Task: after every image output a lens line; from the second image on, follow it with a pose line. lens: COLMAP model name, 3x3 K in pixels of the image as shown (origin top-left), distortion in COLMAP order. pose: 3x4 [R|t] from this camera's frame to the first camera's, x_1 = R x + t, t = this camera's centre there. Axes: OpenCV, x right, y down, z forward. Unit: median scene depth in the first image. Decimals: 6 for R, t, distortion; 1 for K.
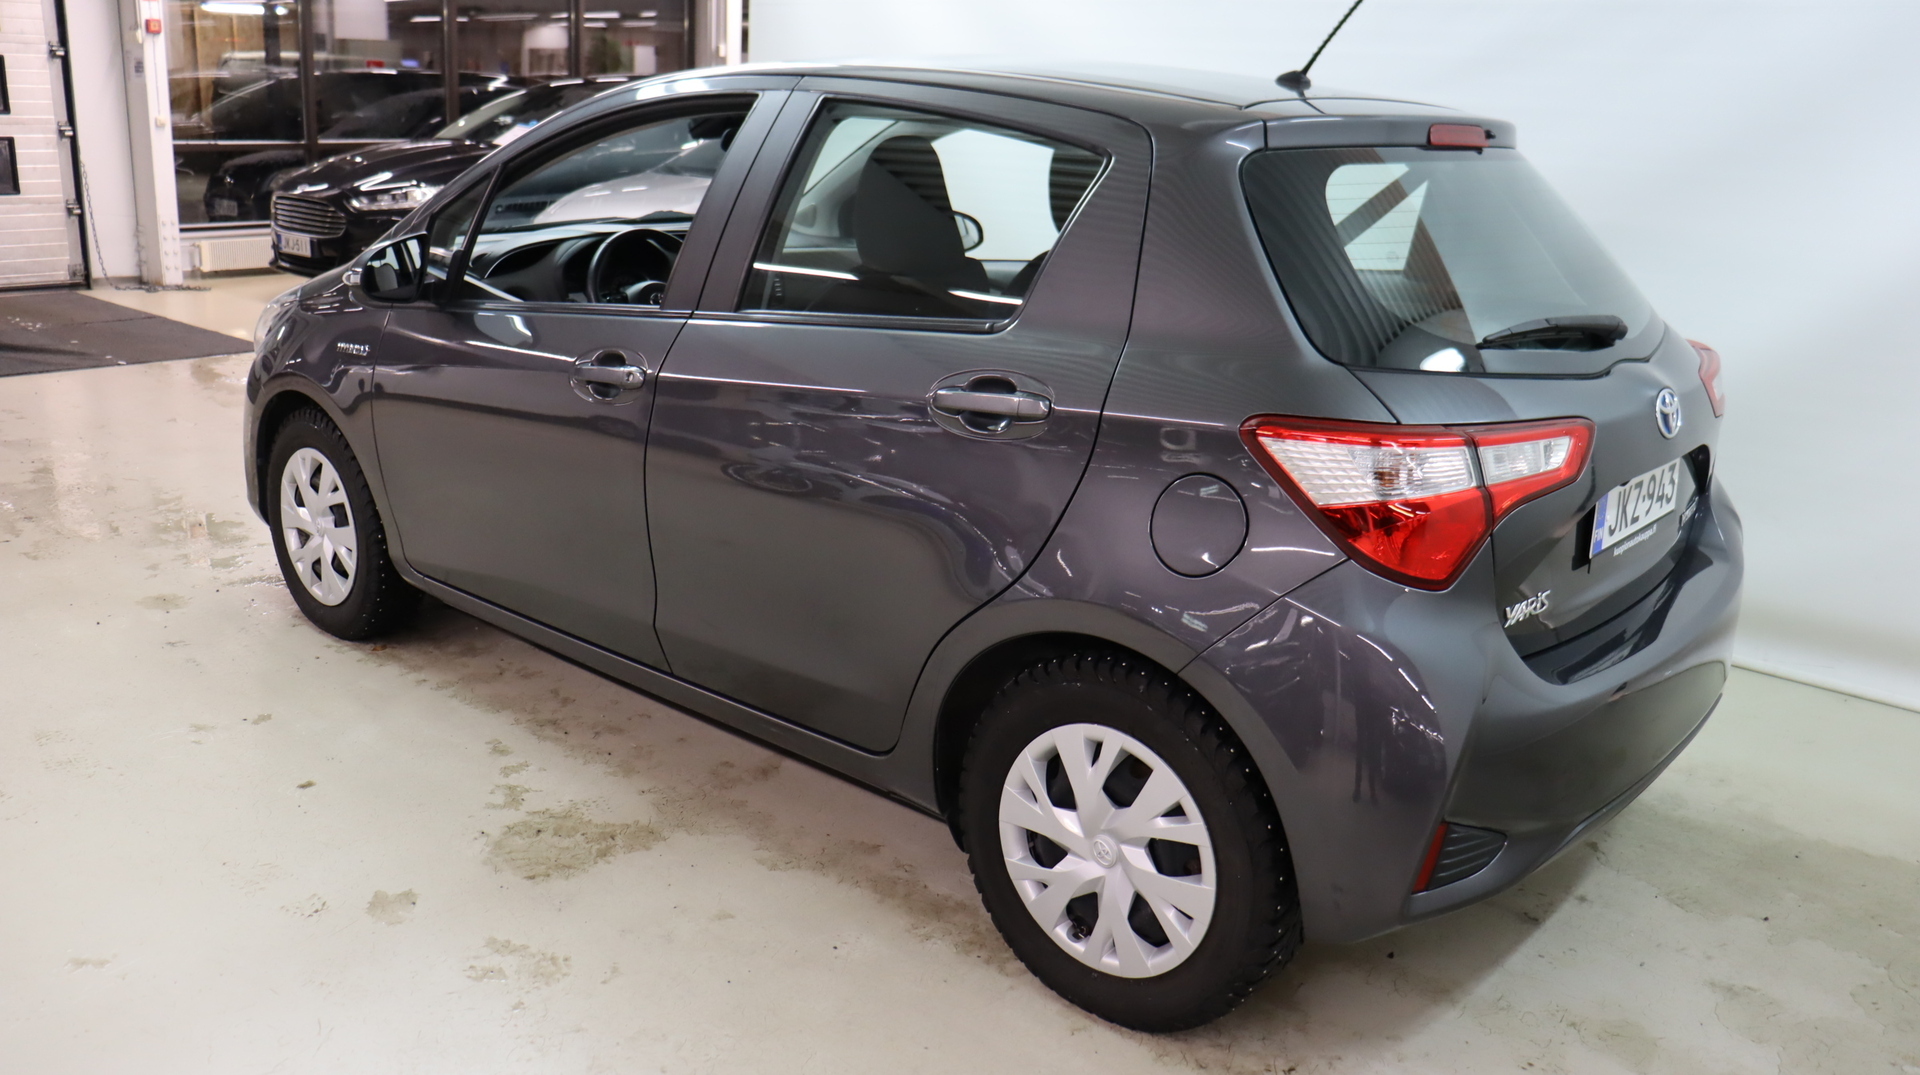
lens RADIAL K [[1595.5, 0, 976.2], [0, 1595.5, 495.3], [0, 0, 1]] dist [-0.190281, 0.146078]
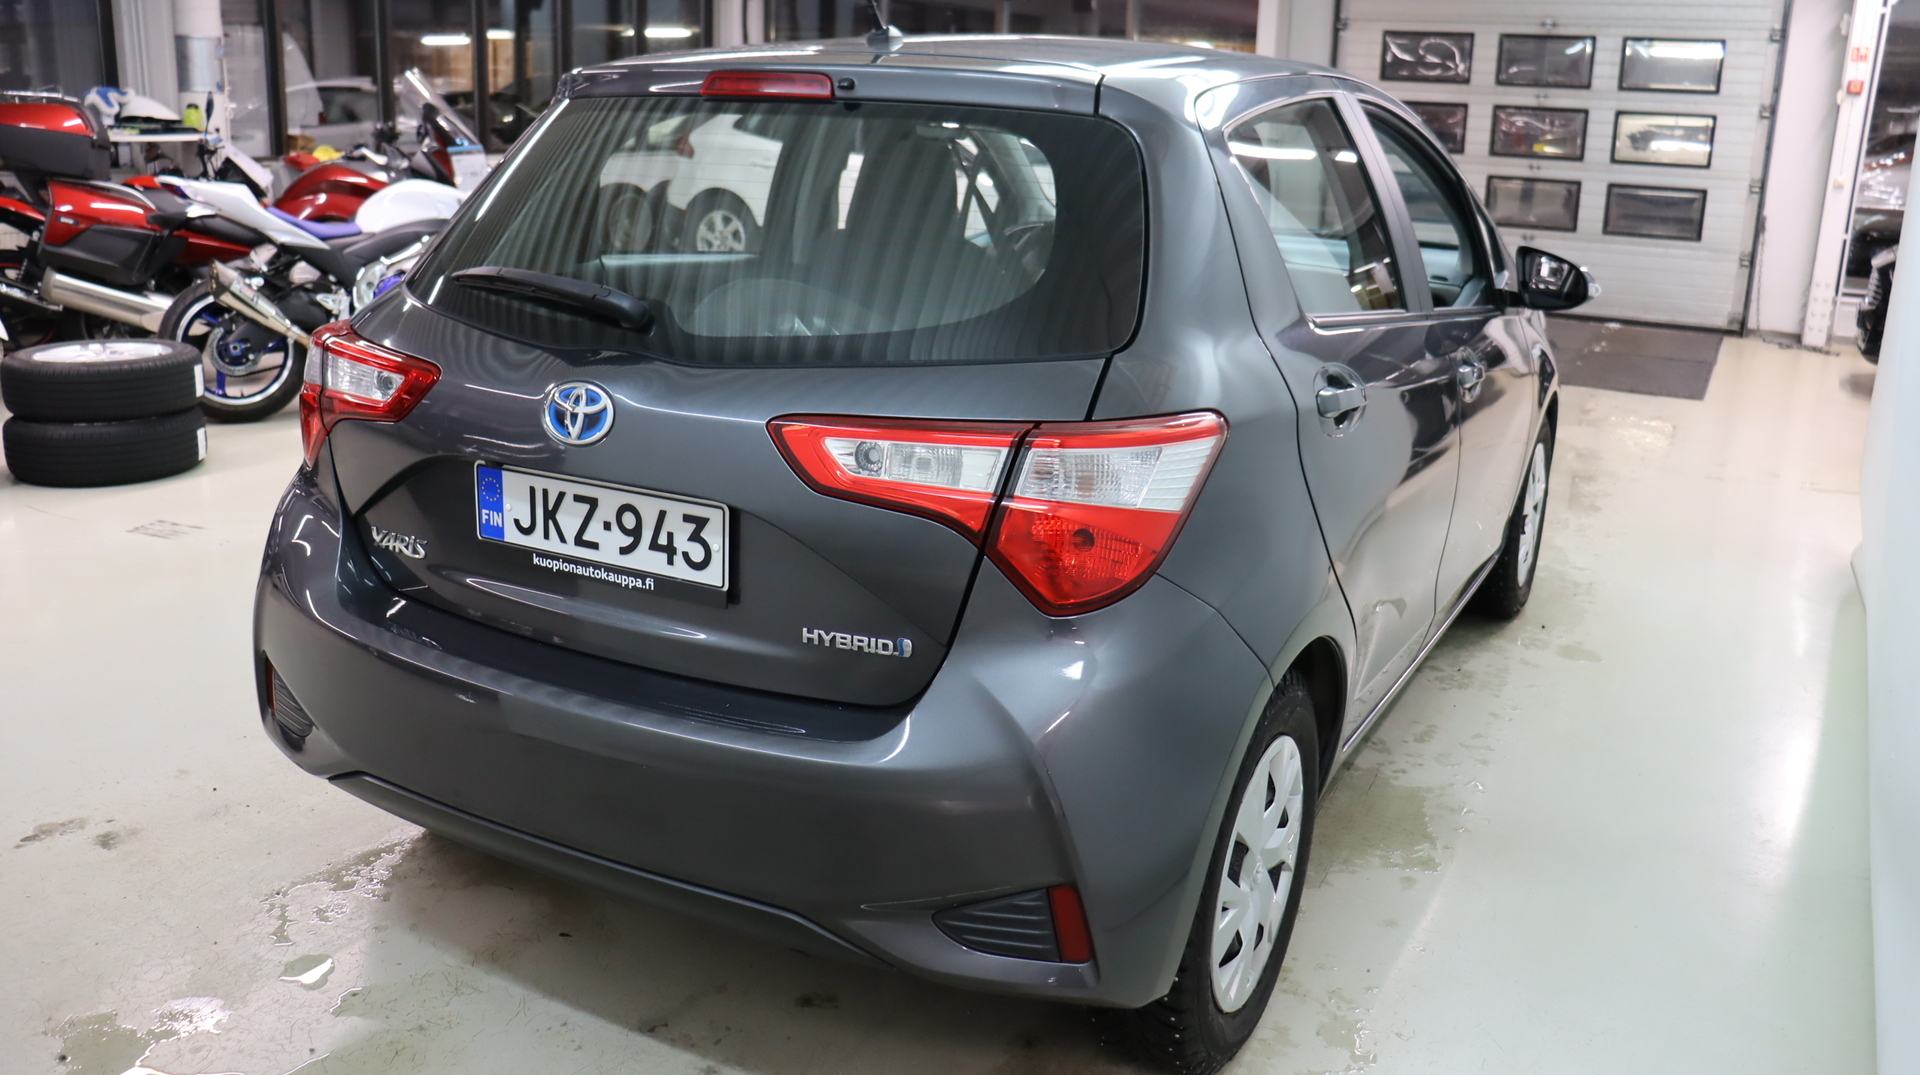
lens RADIAL K [[1595.5, 0, 976.2], [0, 1595.5, 495.3], [0, 0, 1]] dist [-0.190281, 0.146078]
pose [[0.213324, 0.195553, -0.957211, 0.343755], [-0.252633, 0.957481, 0.139306, -0.047966], [0.943753, 0.212106, 0.253656, 0.269367]]
